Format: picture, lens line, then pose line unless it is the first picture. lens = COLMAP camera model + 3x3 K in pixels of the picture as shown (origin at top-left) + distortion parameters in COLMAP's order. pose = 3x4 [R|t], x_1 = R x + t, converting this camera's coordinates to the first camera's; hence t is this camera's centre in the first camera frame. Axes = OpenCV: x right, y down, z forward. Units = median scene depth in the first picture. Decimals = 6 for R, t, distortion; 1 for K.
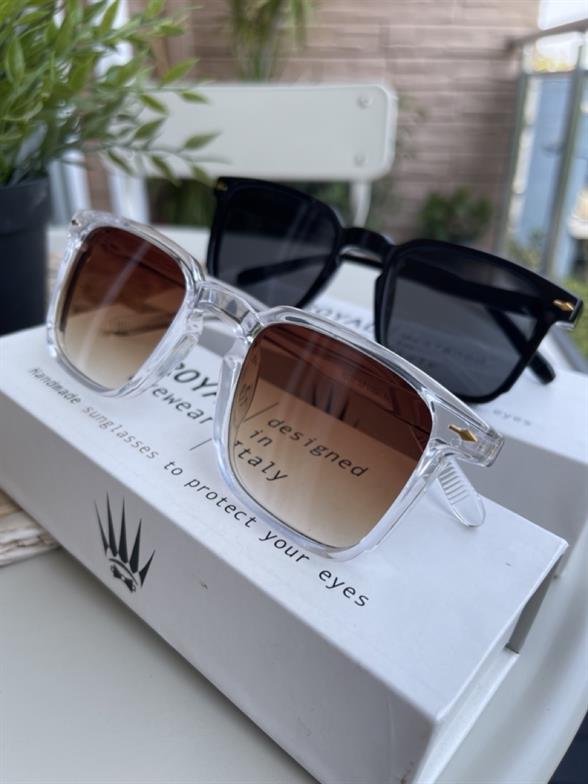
lens RADIAL K [[604.0, 0, 292.8], [0, 604.0, 394.9], [0, 0, 1]] dist [0.055174, -0.124768]
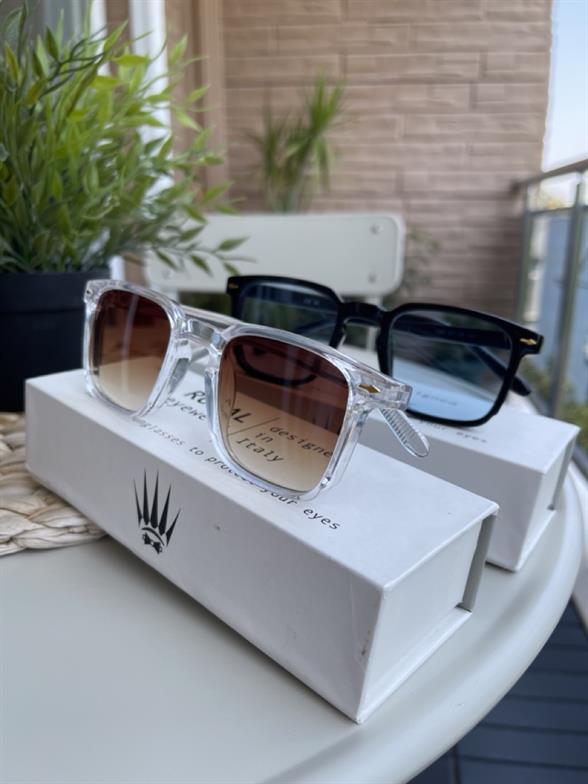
lens RADIAL K [[594.9, 0, 294.0], [0, 594.9, 392.0], [0, 0, 1]] dist [0.003727, 0.000895]
pose [[0.999199, 0.011753, -0.038240, 0.053665], [-0.018987, 0.980677, -0.194711, 0.207058], [0.035212, 0.195281, 0.980115, -0.244079]]
